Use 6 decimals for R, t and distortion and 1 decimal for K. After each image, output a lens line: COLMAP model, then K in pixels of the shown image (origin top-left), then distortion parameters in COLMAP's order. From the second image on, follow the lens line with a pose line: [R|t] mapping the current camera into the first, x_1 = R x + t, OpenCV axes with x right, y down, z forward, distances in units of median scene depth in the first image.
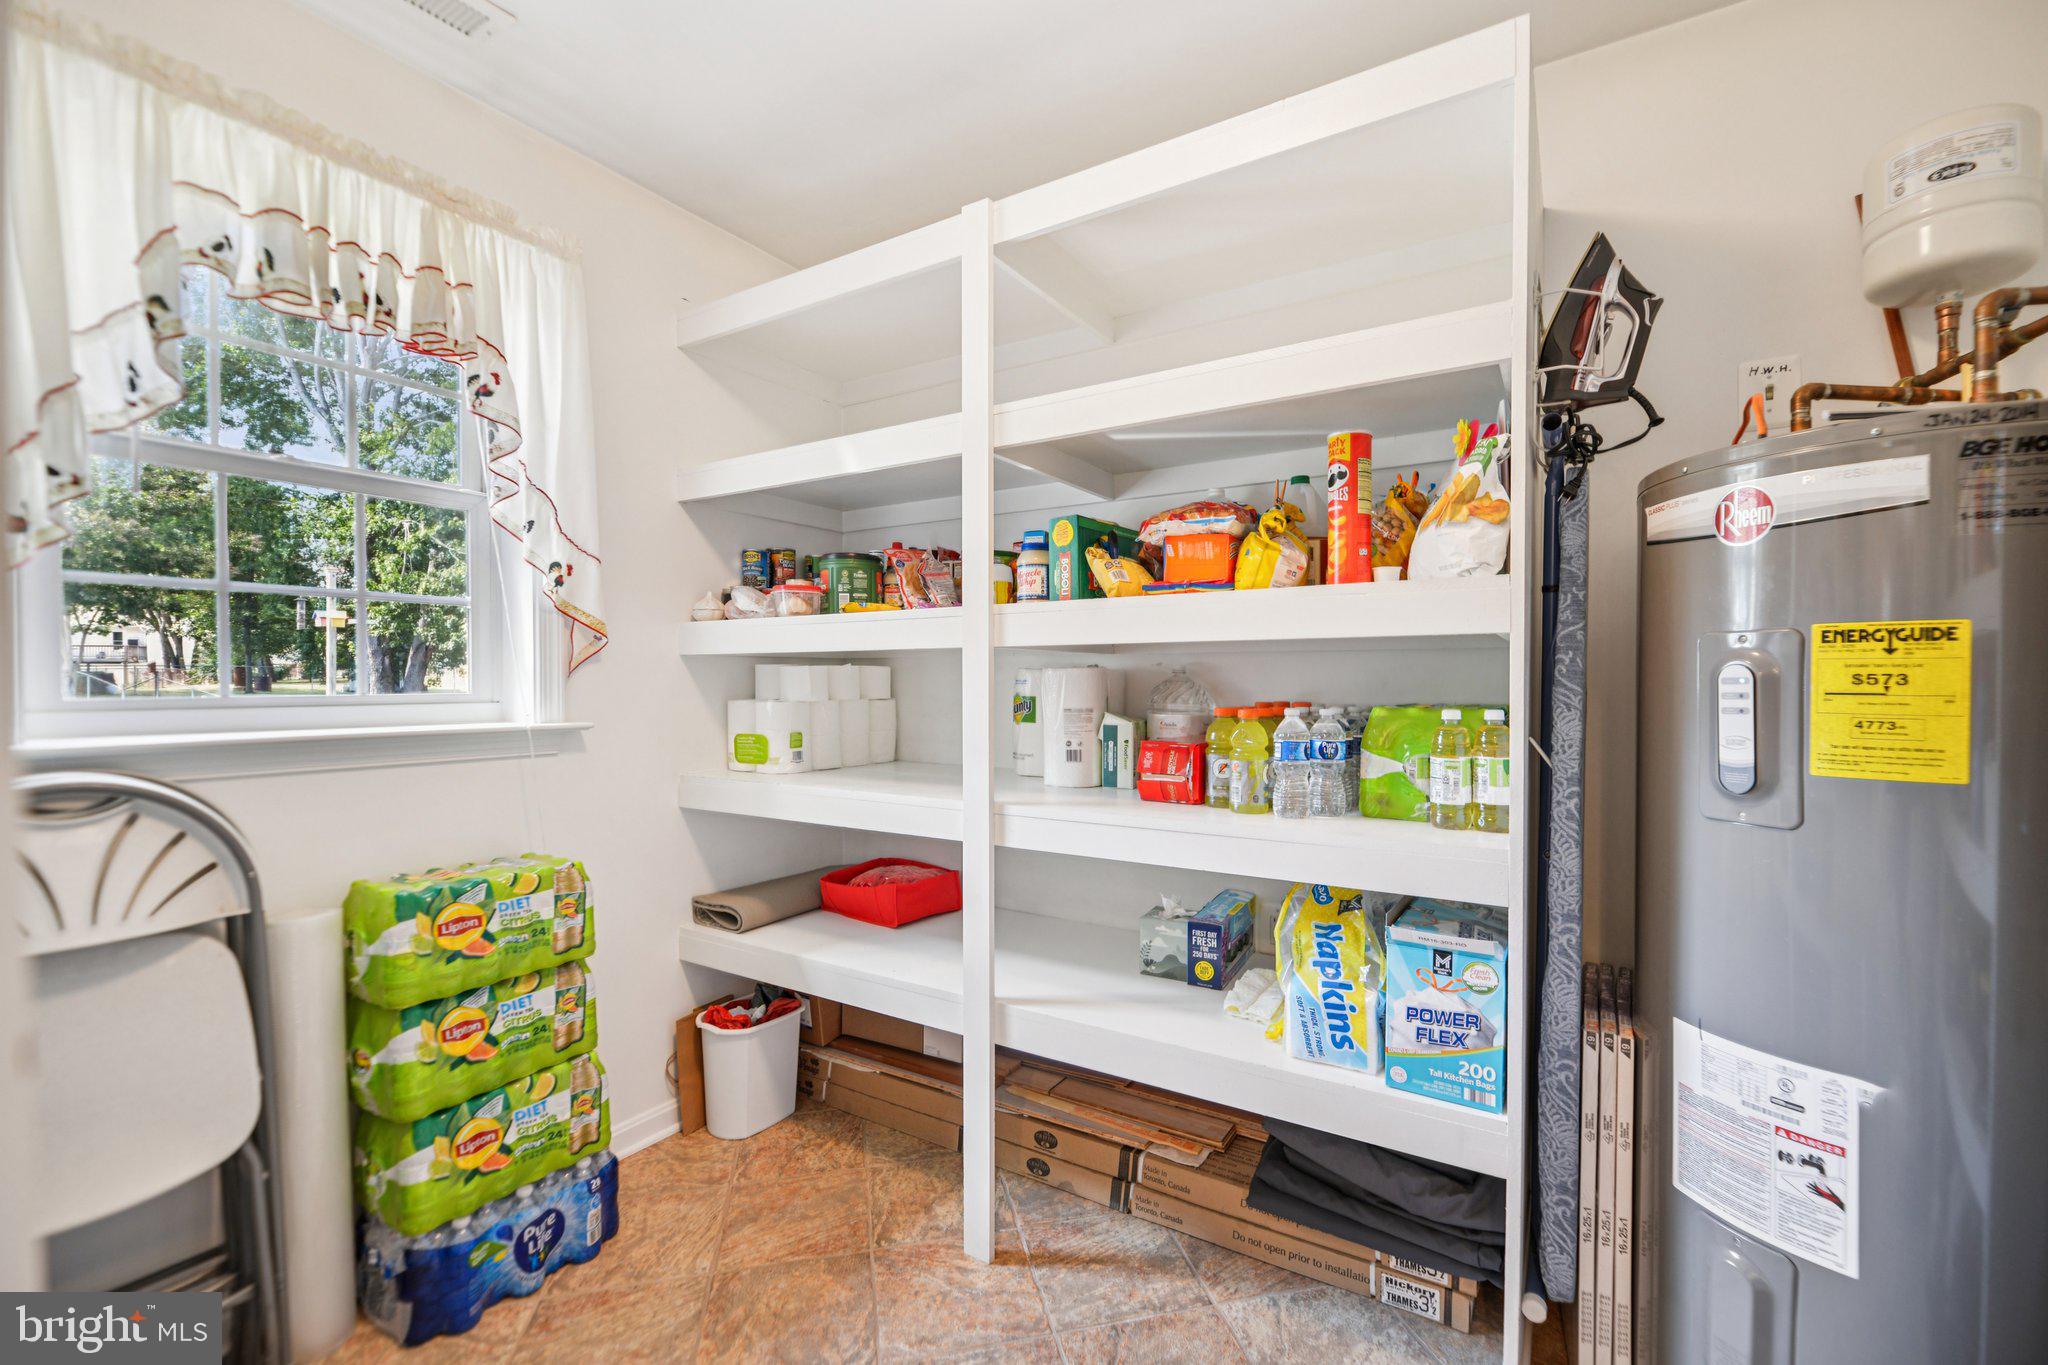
lens RADIAL K [[861.4, 0, 1026.8], [0, 861.4, 693.6], [0, 0, 1]] dist [-0.002279, -0.001712]
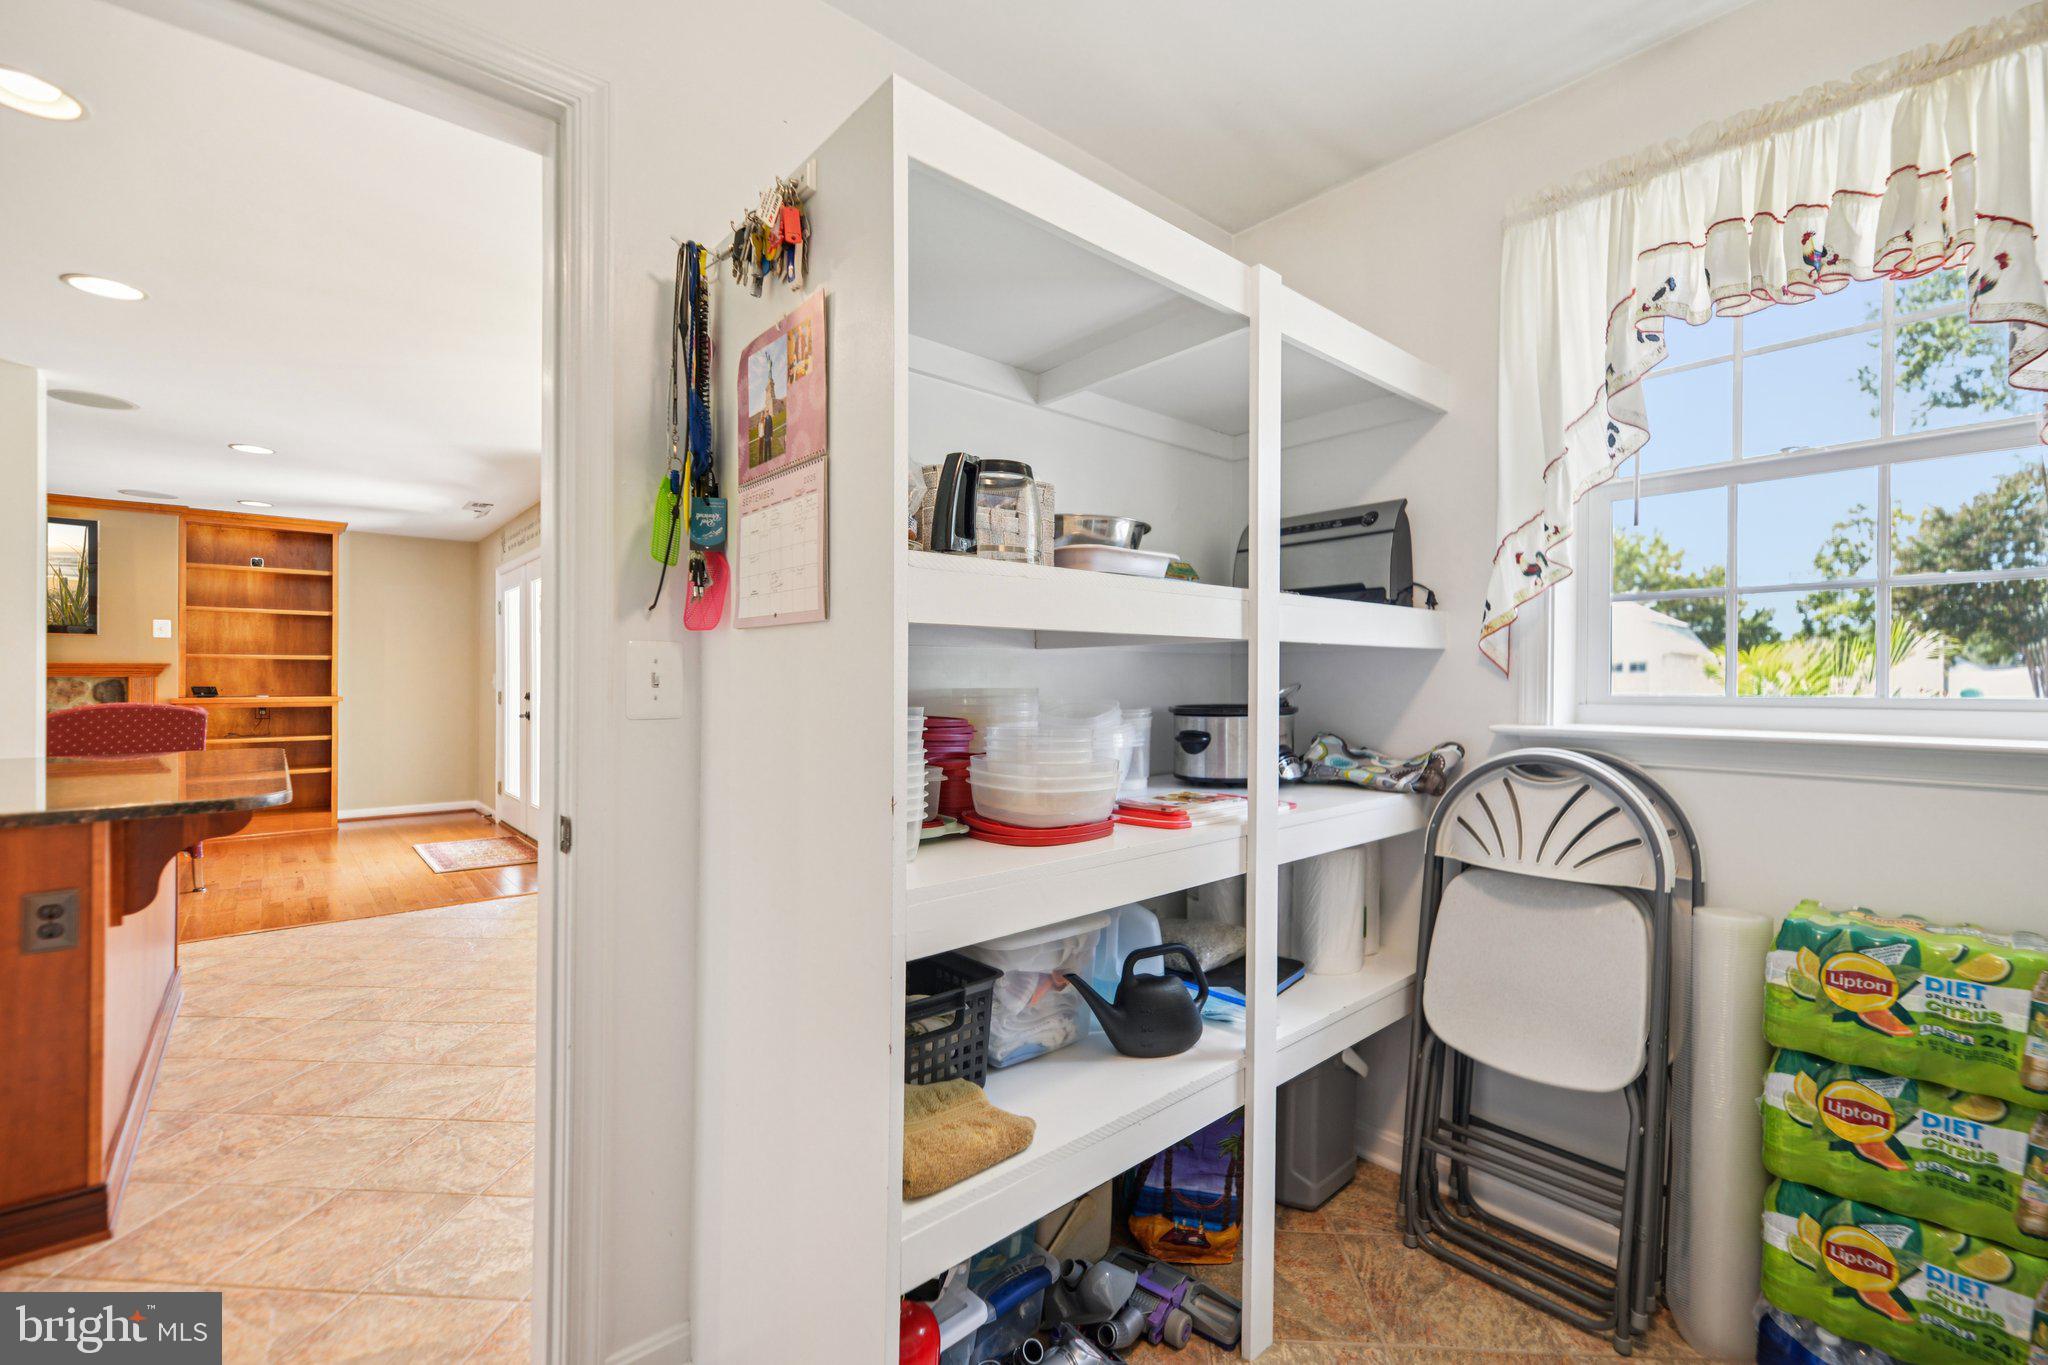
lens RADIAL K [[861.4, 0, 1030.9], [0, 861.4, 686.6], [0, 0, 1]] dist [-0.002279, -0.001712]
pose [[-0.274785, 0.007655, -0.961475, 0.325938], [-0.014297, 0.999825, 0.012047, -0.007722], [0.961399, 0.017057, -0.274628, 0.462098]]
